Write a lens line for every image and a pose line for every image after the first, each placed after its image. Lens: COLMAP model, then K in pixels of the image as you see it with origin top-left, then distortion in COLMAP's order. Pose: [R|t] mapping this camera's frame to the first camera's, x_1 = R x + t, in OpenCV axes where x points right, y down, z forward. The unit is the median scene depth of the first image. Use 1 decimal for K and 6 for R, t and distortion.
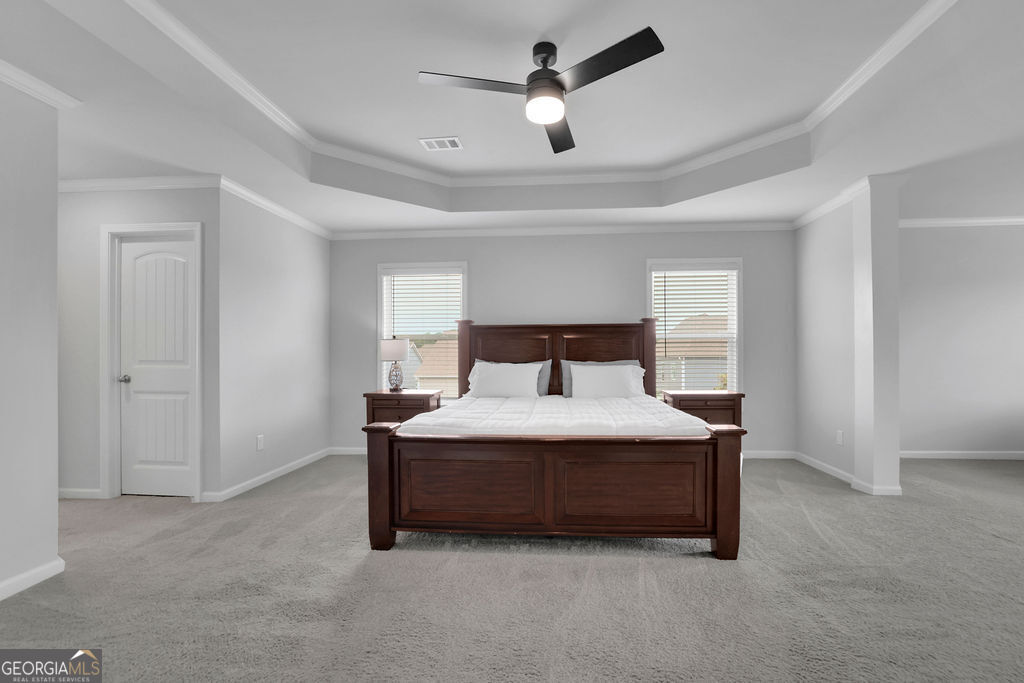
lens RADIAL K [[434.6, 0, 515.4], [0, 434.6, 343.0], [0, 0, 1]] dist [-0.015140, 0.000840]
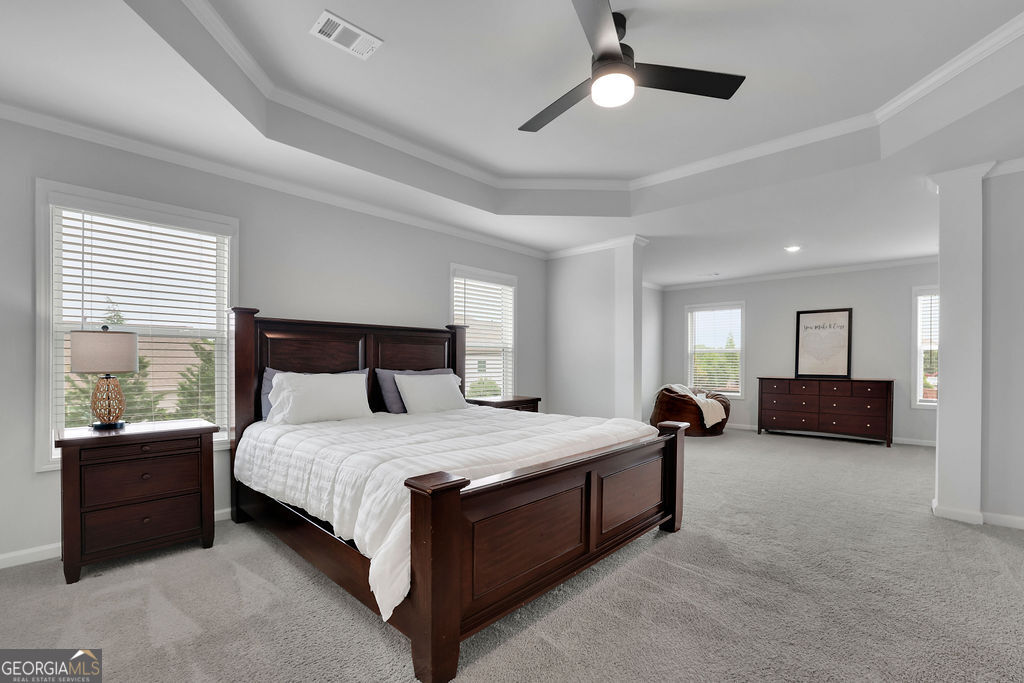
lens RADIAL K [[441.2, 0, 508.7], [0, 441.2, 358.9], [0, 0, 1]] dist [-0.024239, -0.000065]
pose [[0.637740, 0.008932, 0.770200, -0.384061], [-0.023145, 0.999703, 0.007570, 0.008629], [-0.769904, -0.022654, 0.637757, 0.290289]]
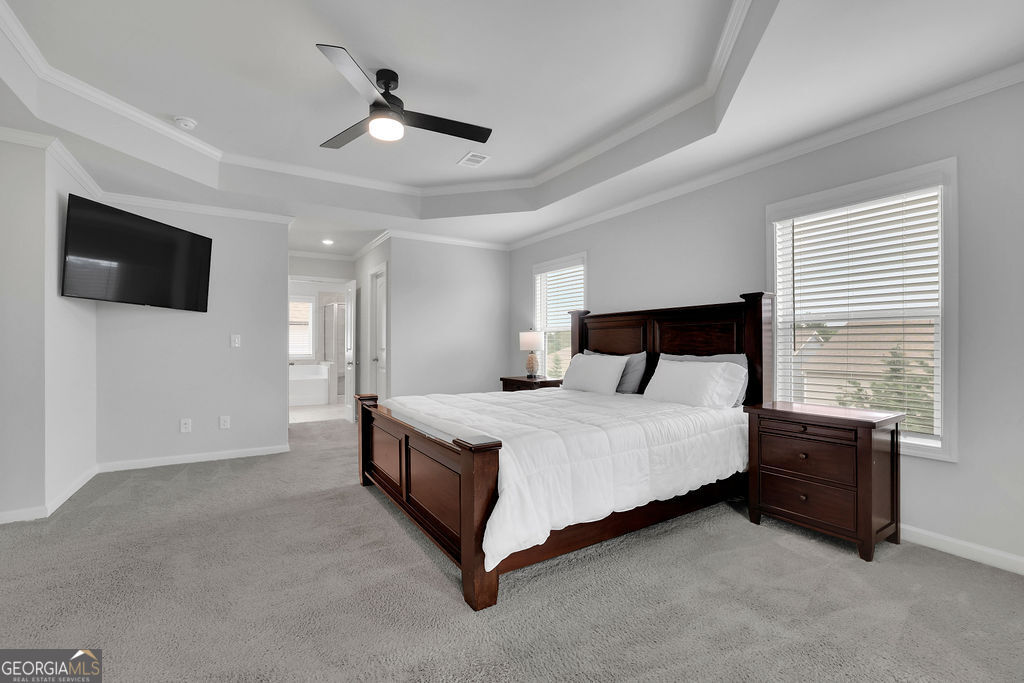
lens RADIAL K [[434.6, 0, 515.4], [0, 434.6, 343.0], [0, 0, 1]] dist [-0.015140, 0.000840]
pose [[0.620835, 0.000045, -0.783941, 0.598220], [0.019316, 0.999696, 0.015354, 0.002299], [0.783703, -0.024675, 0.620645, 0.279936]]
